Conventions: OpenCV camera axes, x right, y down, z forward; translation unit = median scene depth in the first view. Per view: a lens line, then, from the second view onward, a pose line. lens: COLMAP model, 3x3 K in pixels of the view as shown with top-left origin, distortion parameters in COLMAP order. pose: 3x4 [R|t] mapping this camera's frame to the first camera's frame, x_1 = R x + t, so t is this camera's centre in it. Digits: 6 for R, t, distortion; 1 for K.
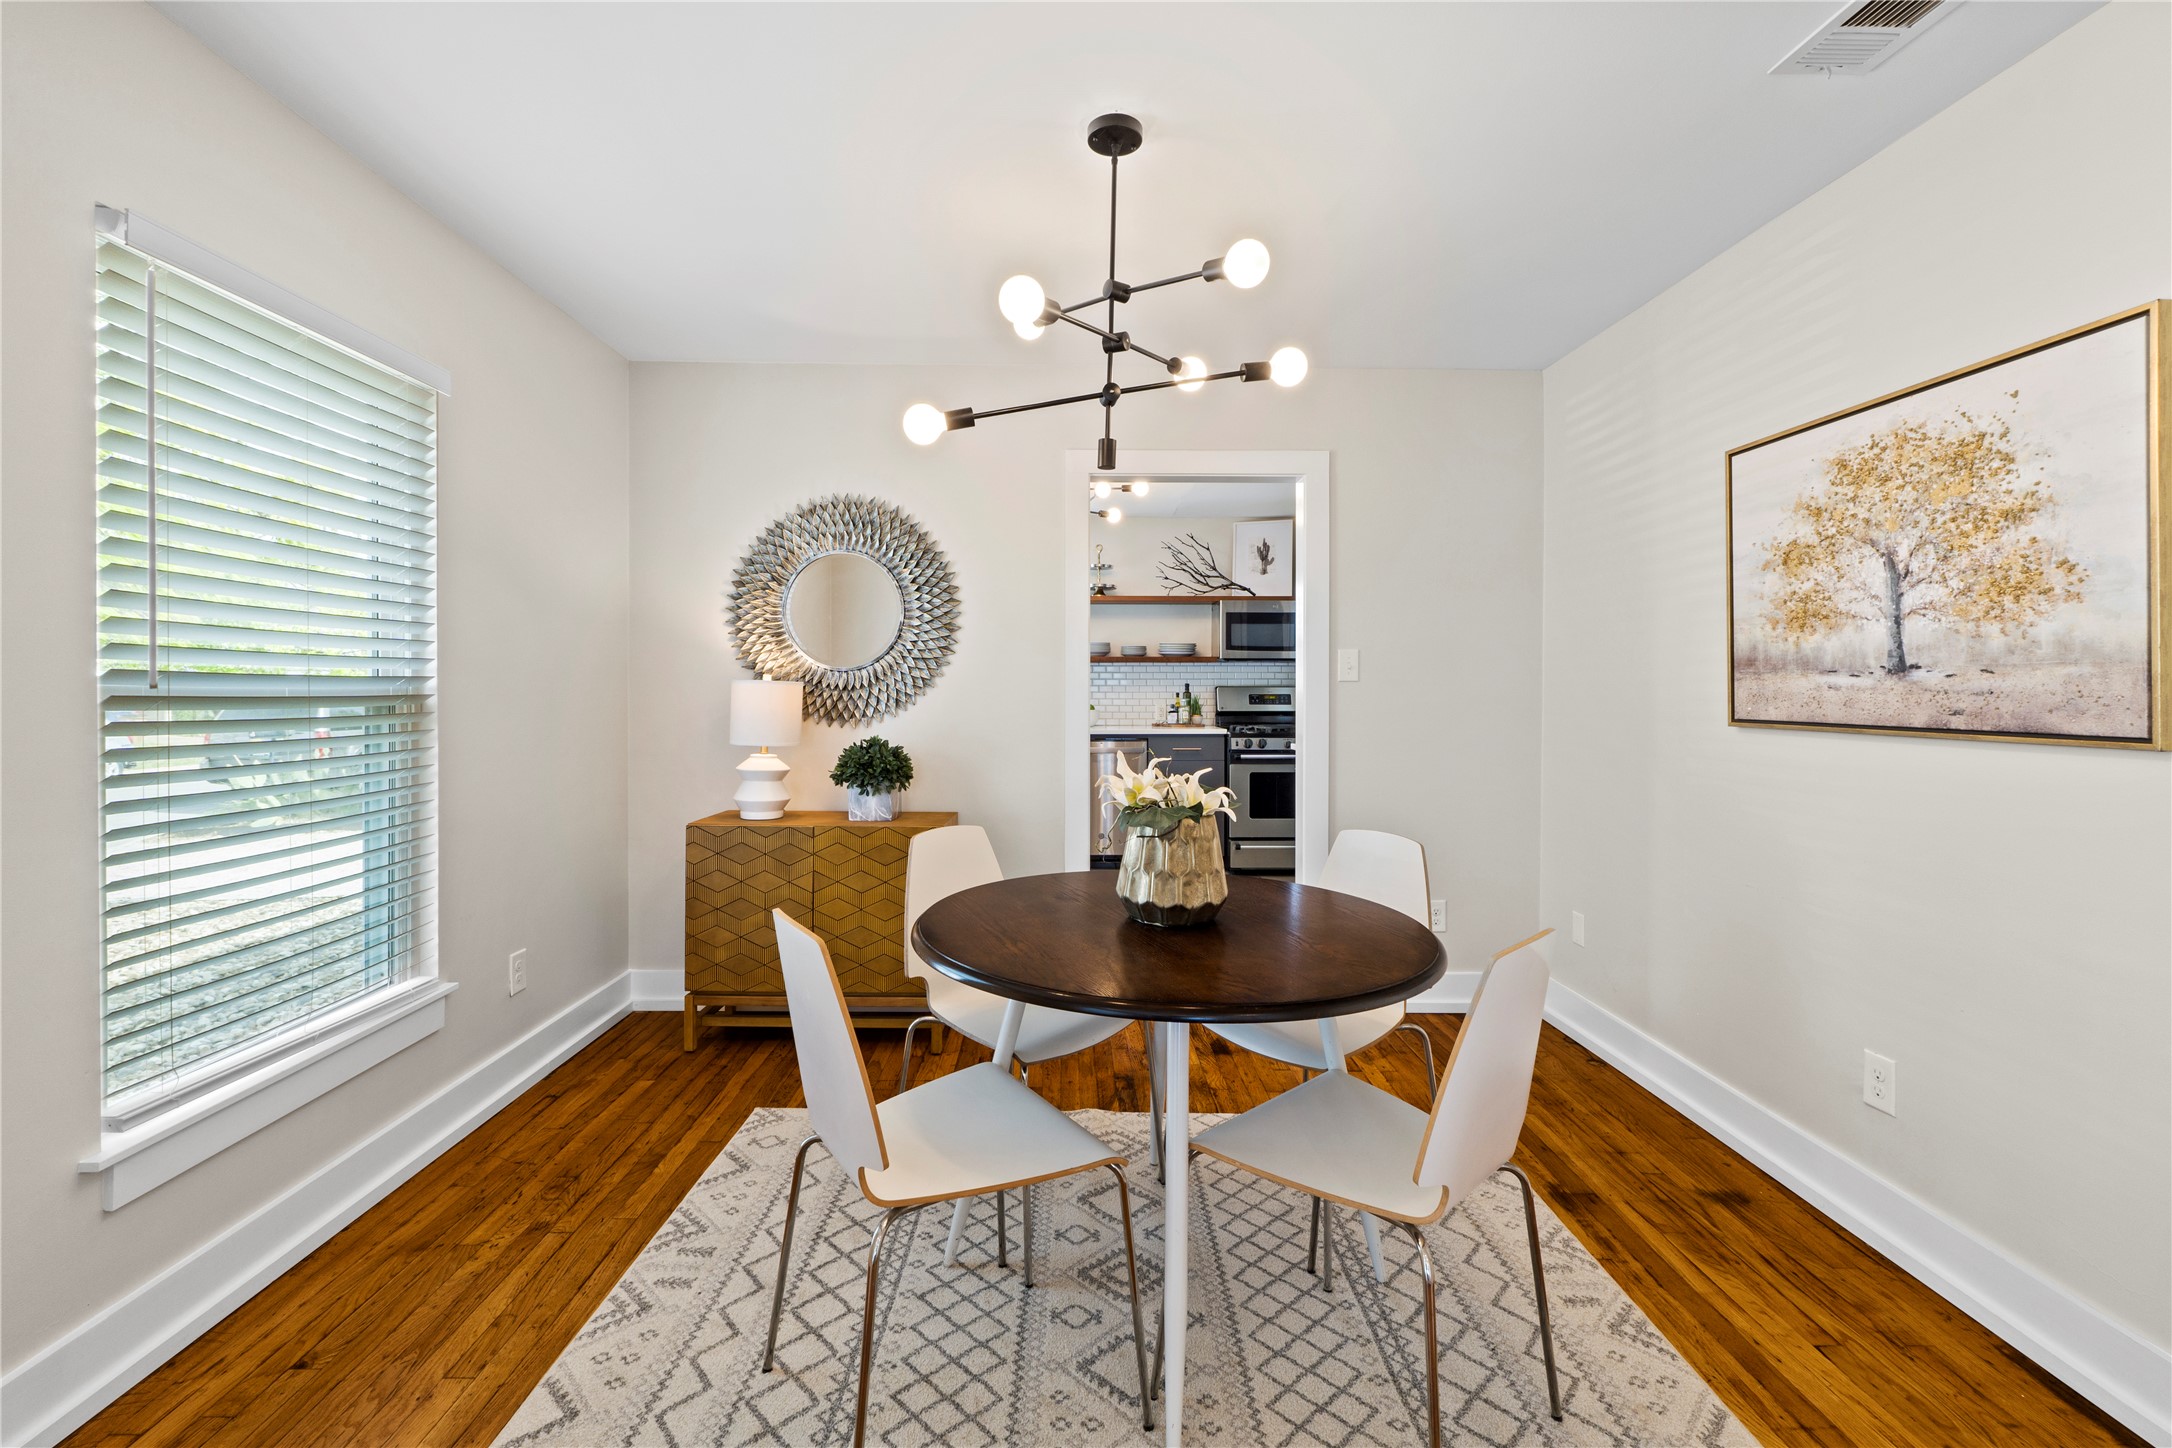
lens RADIAL K [[888.2, 0, 1097.0], [0, 888.2, 686.7], [0, 0, 1]] dist [-0.002614, -0.000210]
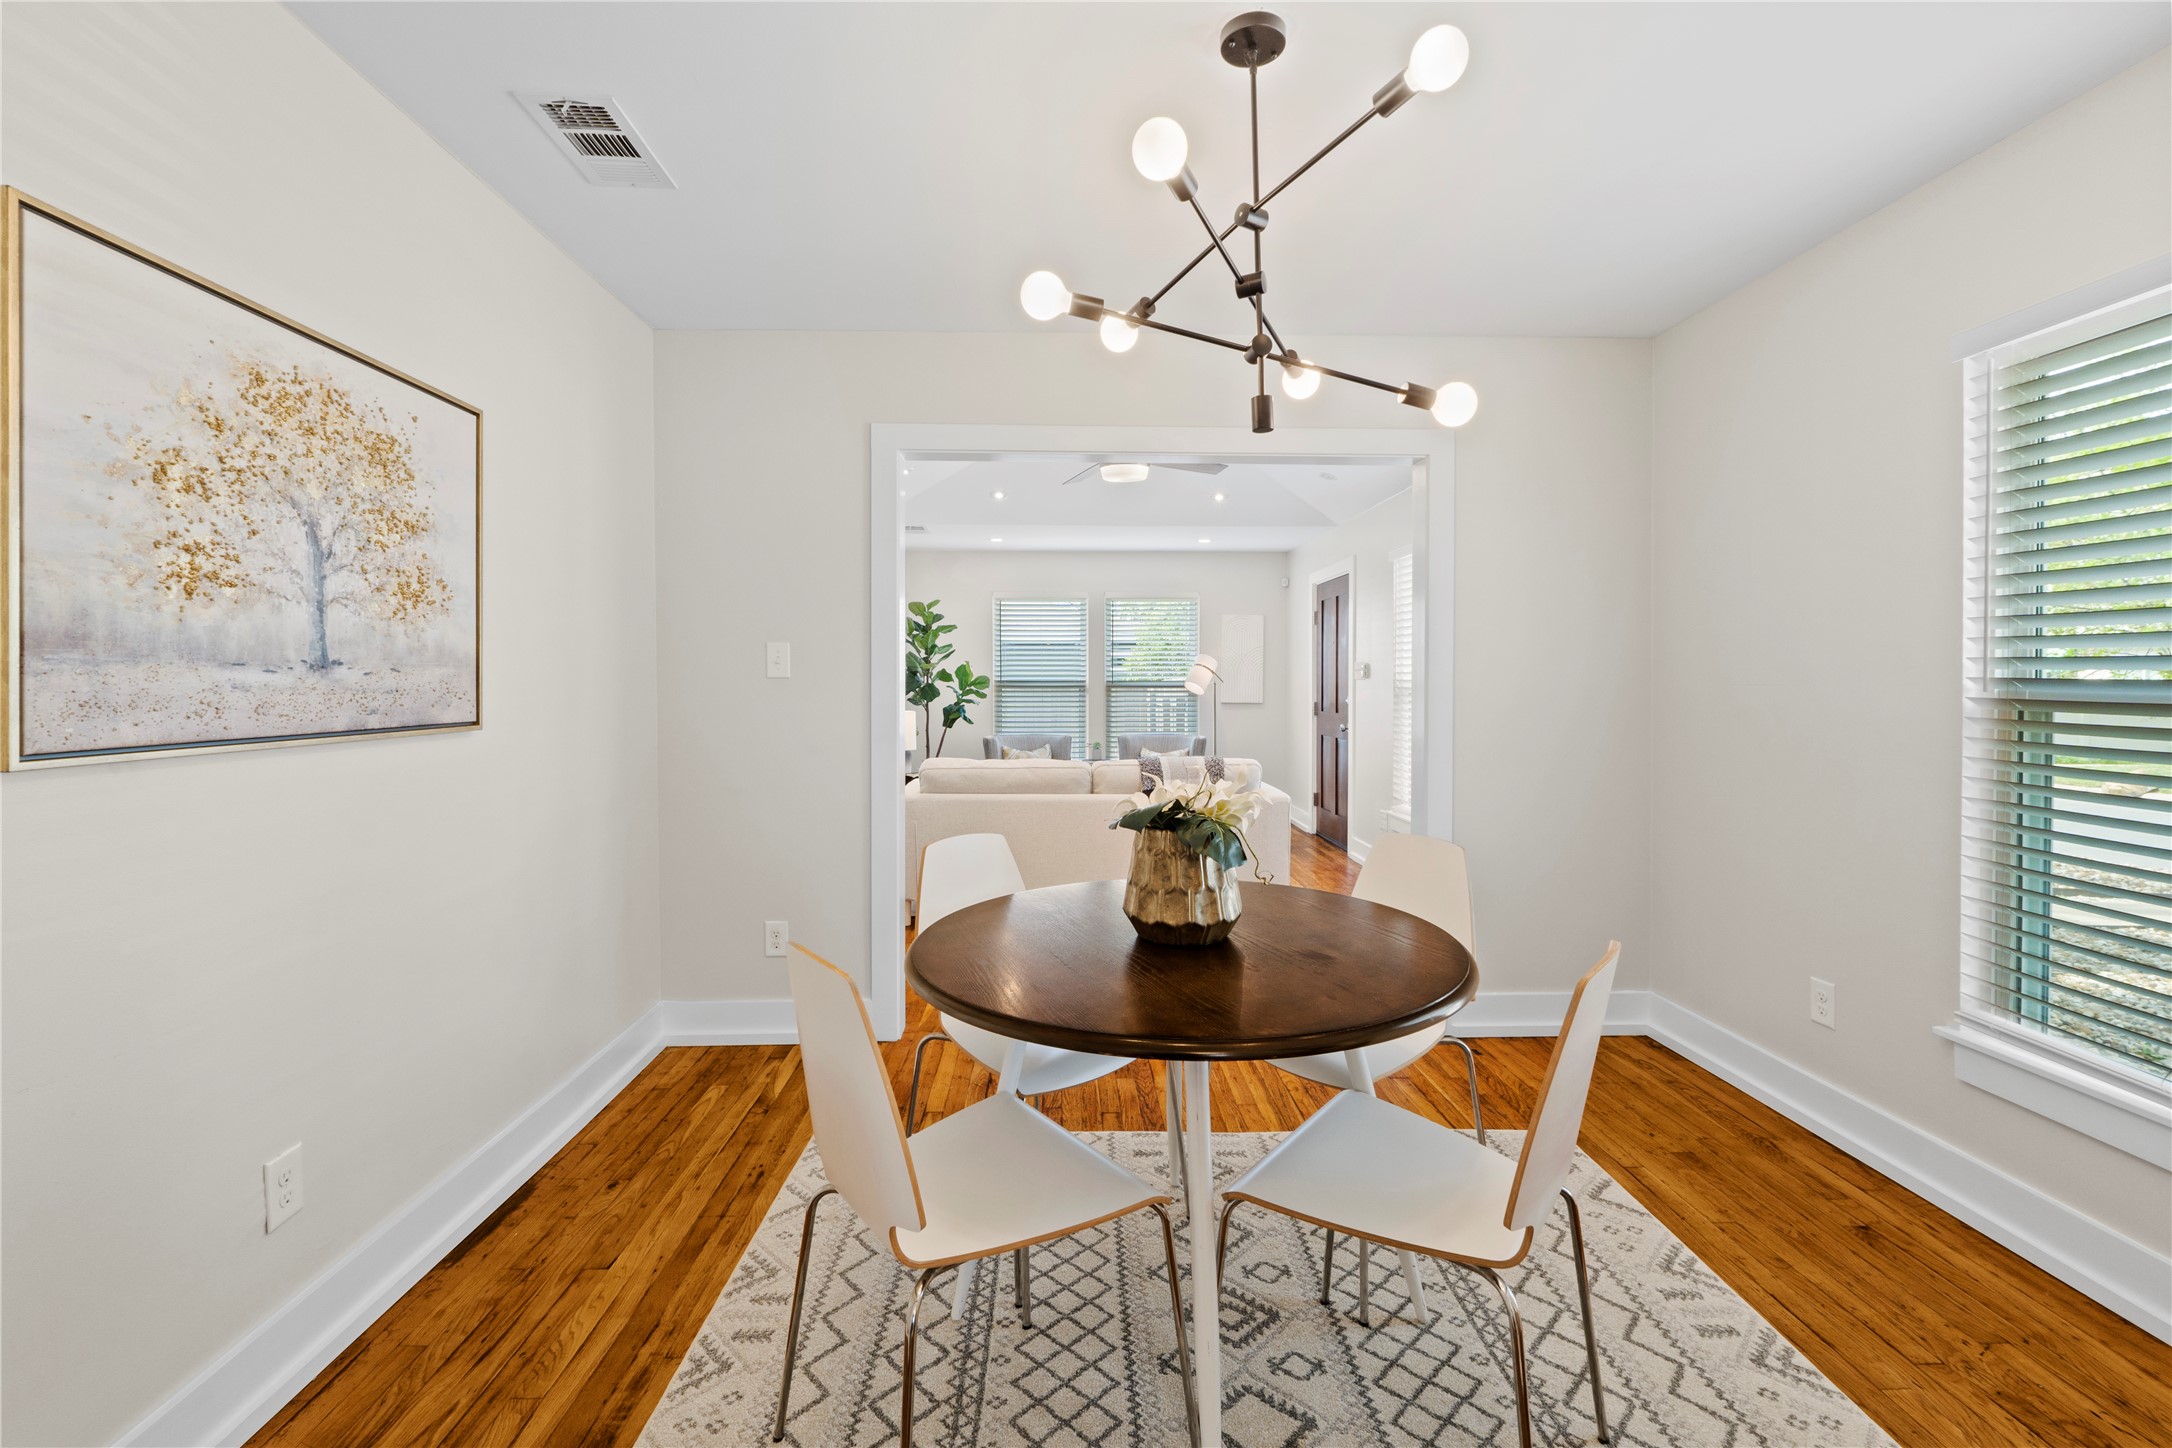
lens RADIAL K [[915.9, 0, 1087.5], [0, 915.9, 690.1], [0, 0, 1]] dist [-0.008423, -0.000080]
pose [[-0.999989, -0.004082, -0.002251, 0.180783], [-0.004107, 0.999930, 0.011140, -0.008549], [0.002205, 0.011149, -0.999935, 1.907464]]
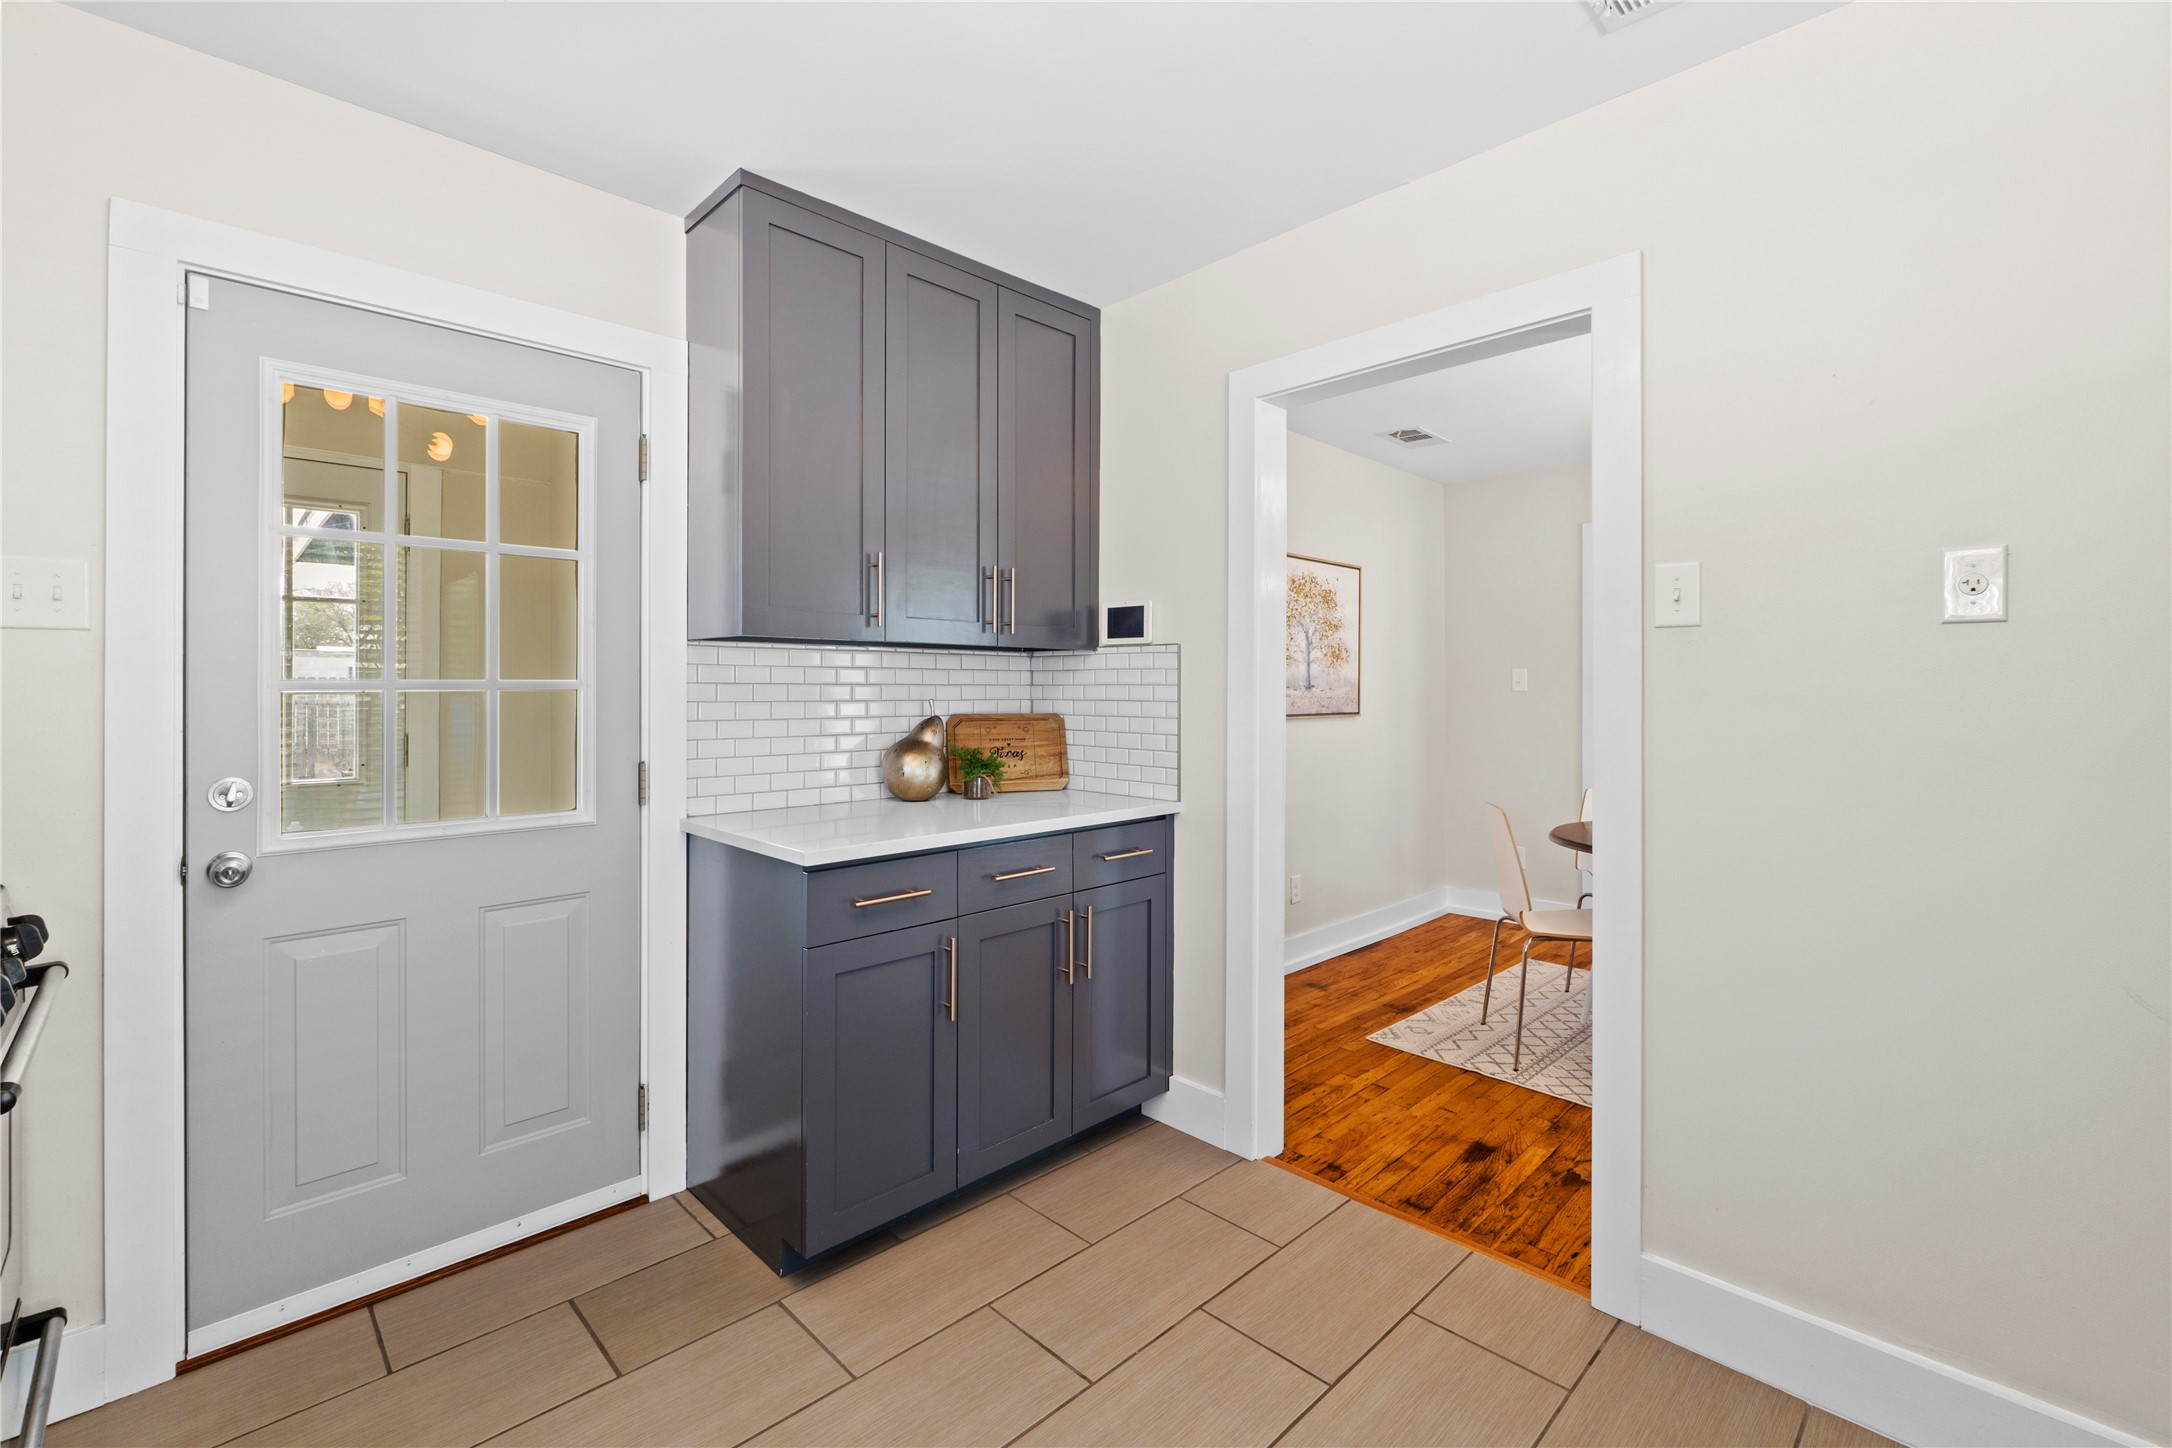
lens RADIAL K [[934.7, 0, 1085.0], [0, 934.7, 683.6], [0, 0, 1]] dist [-0.000137, -0.000537]
pose [[-0.677905, 0.000190, 0.735149, -0.390189], [-0.004238, 0.999982, -0.004167, -0.016959], [-0.735137, -0.005941, -0.677893, 2.979340]]
